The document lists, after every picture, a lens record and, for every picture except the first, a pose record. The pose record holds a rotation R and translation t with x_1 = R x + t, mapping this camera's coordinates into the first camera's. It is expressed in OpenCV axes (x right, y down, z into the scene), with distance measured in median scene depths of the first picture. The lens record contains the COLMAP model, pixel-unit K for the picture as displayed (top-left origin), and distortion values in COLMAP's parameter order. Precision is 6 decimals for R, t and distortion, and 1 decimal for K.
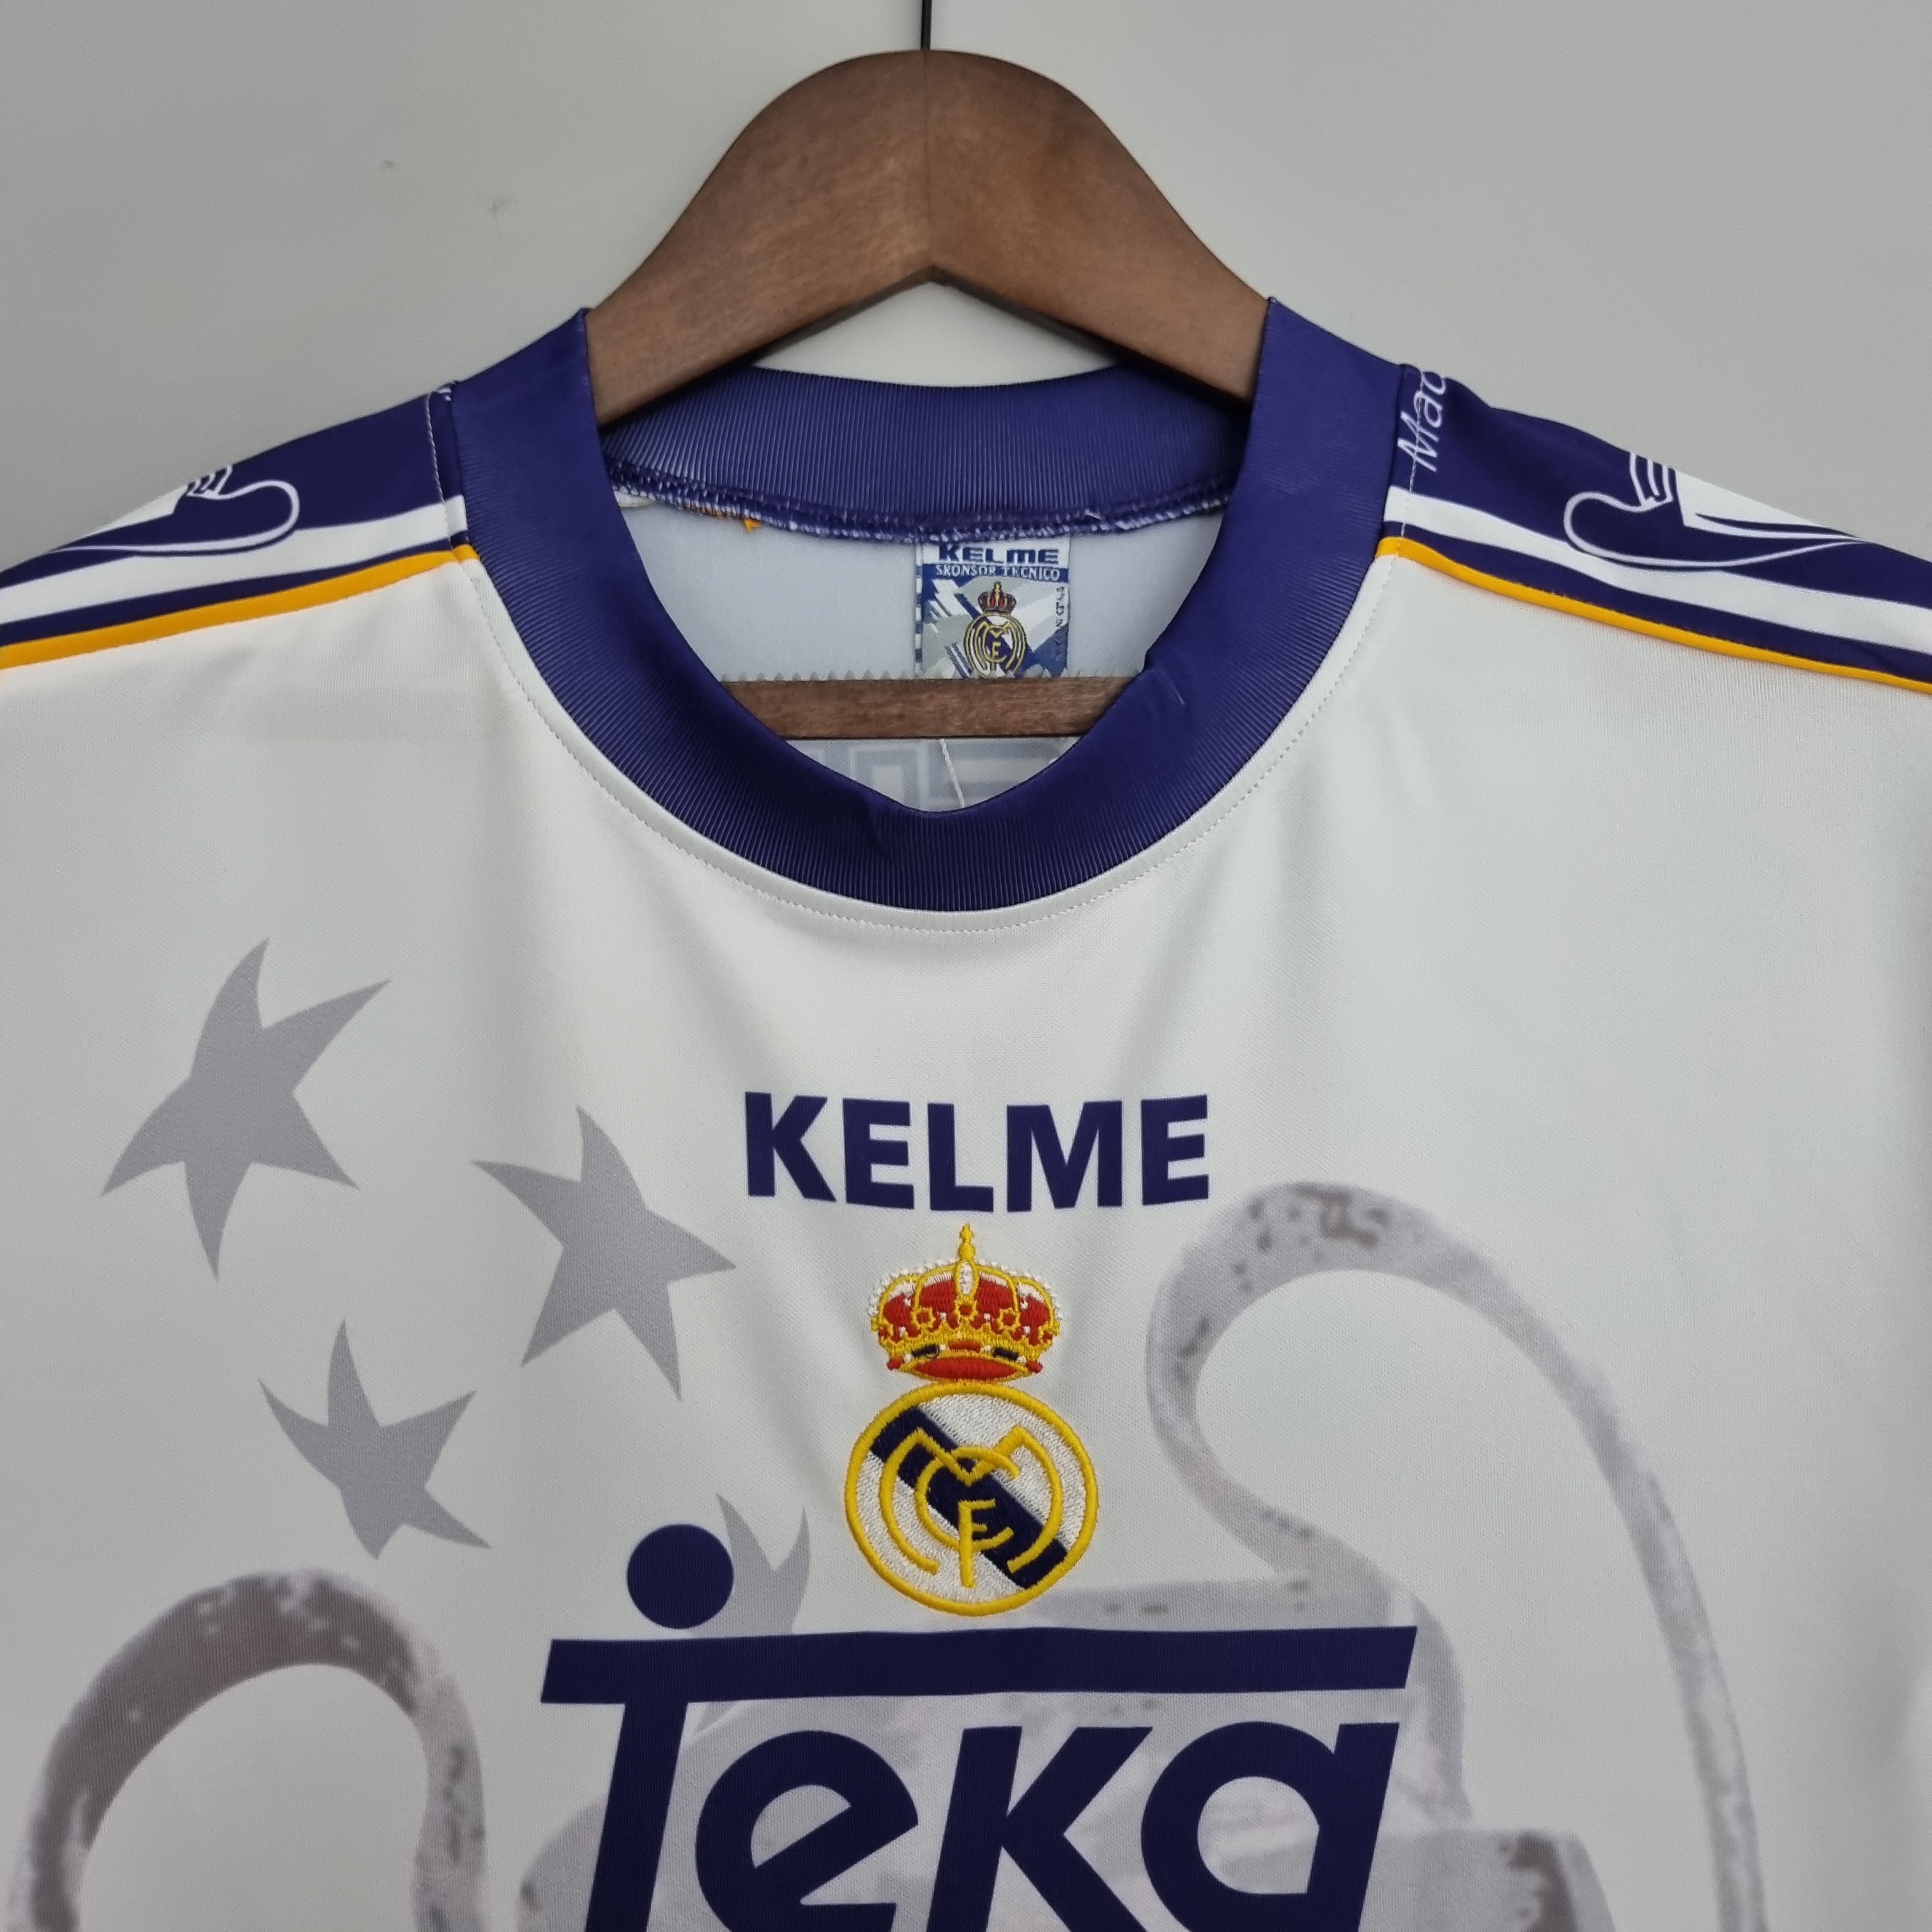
lens RADIAL K [[1992.5, 0, 966.0], [0, 1992.5, 966.0], [0, 0, 1]] dist [-0.005189, 0.013017]
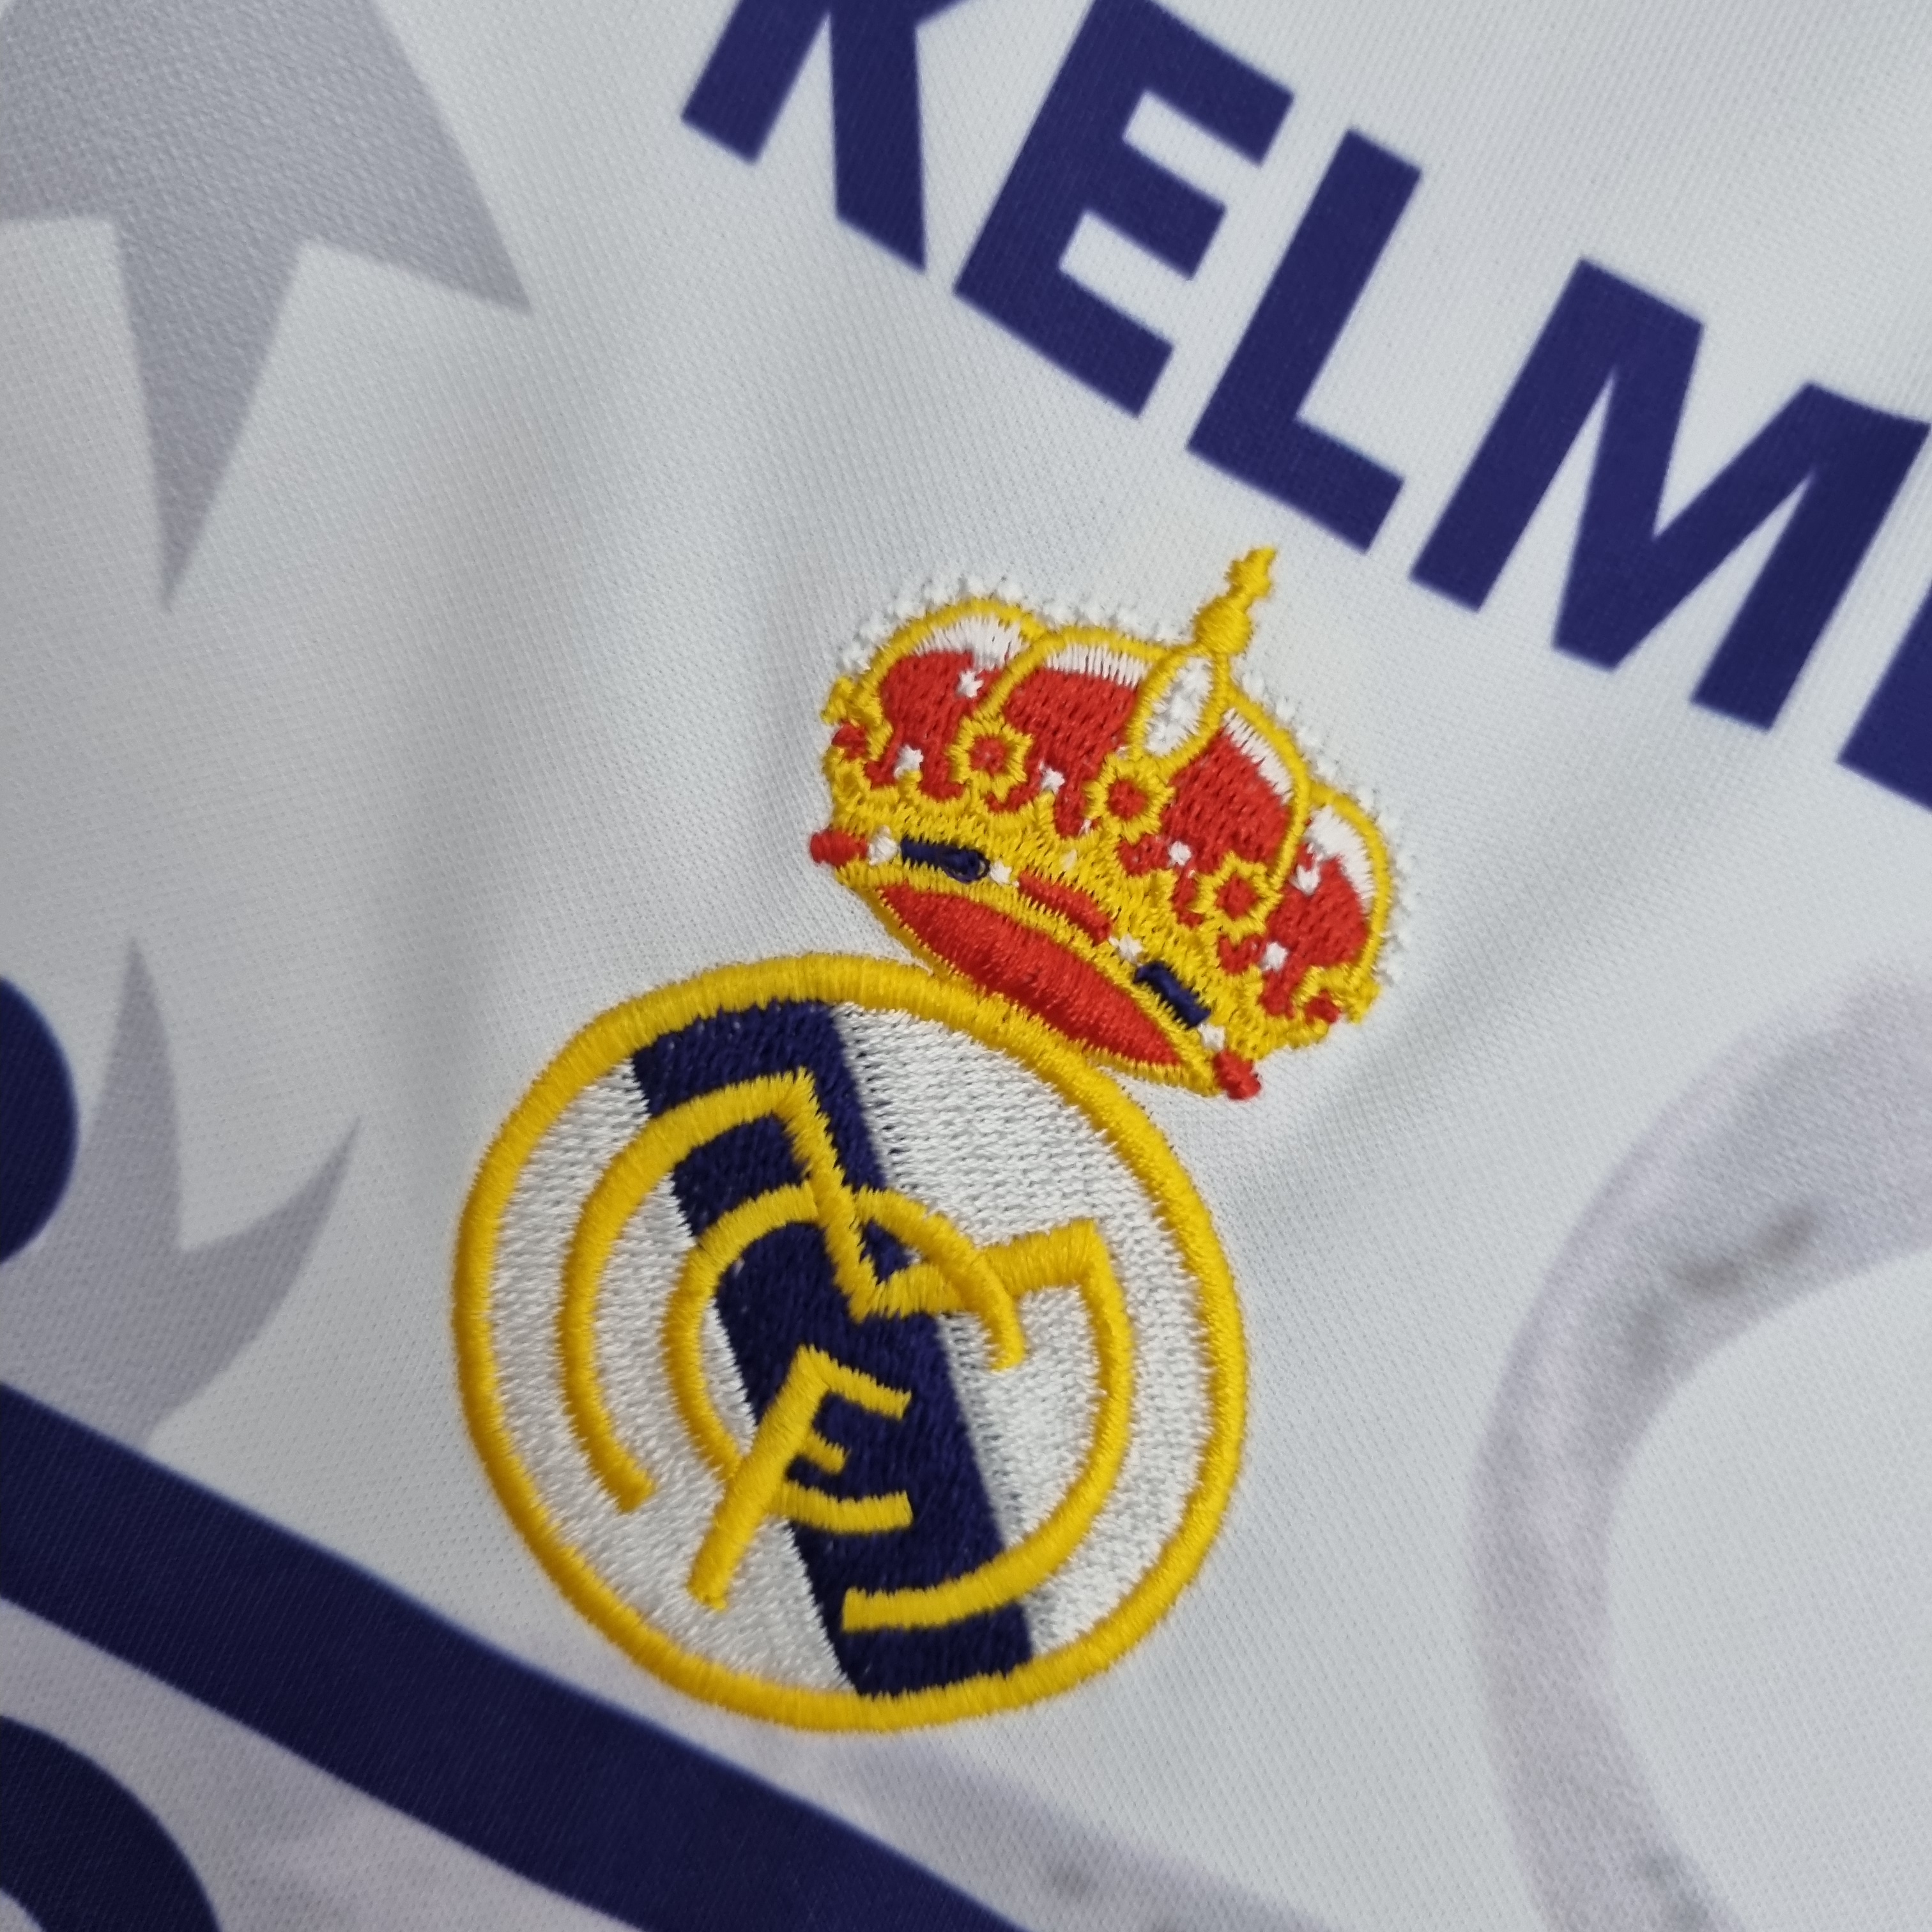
lens RADIAL K [[1903.1, 0, 969.0], [0, 1903.1, 910.6], [0, 0, 1]] dist [-0.038398, -0.000592]
pose [[0.877237, 0.477682, -0.047697, 0.000543], [-0.477585, 0.878472, 0.014149, 0.193851], [0.048659, 0.010368, 0.998762, 0.709399]]
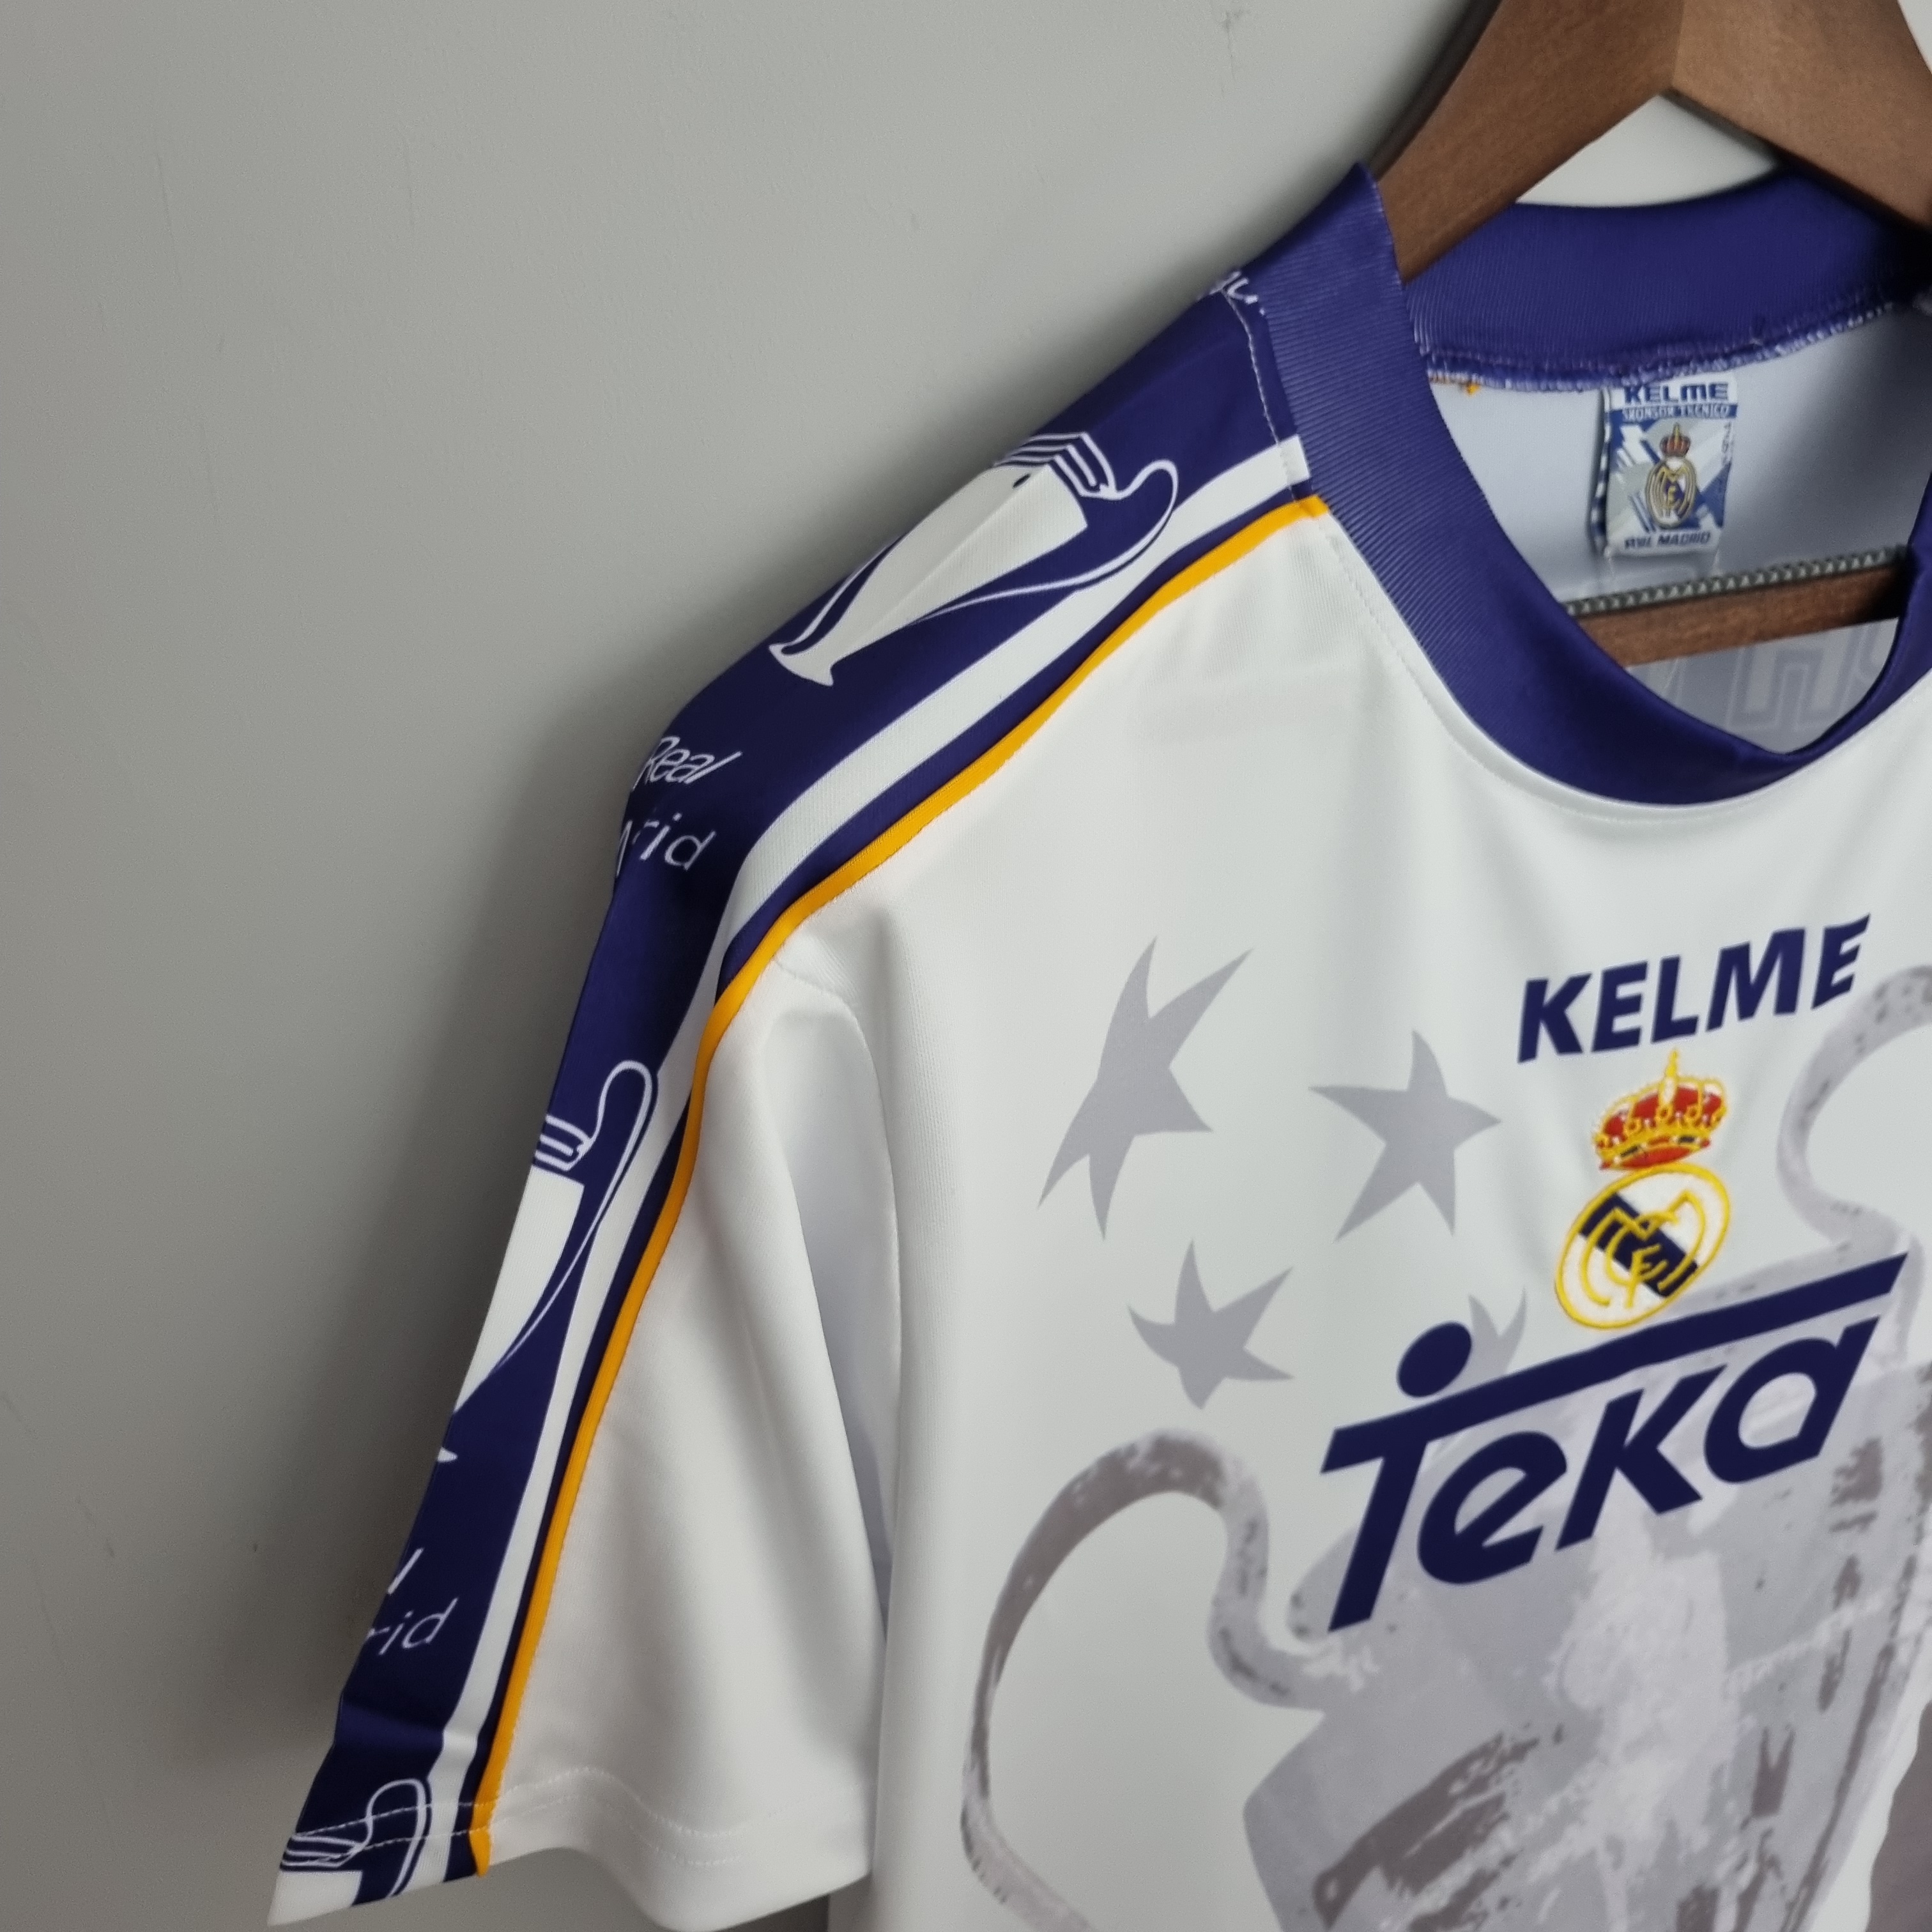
lens RADIAL K [[1992.5, 0, 966.0], [0, 1992.5, 966.0], [0, 0, 1]] dist [-0.005189, 0.013017]
pose [[0.940649, -0.169489, 0.294030, -0.706006], [0.034966, 0.910157, 0.412784, -0.396683], [-0.337576, -0.378004, 0.862065, 0.169464]]
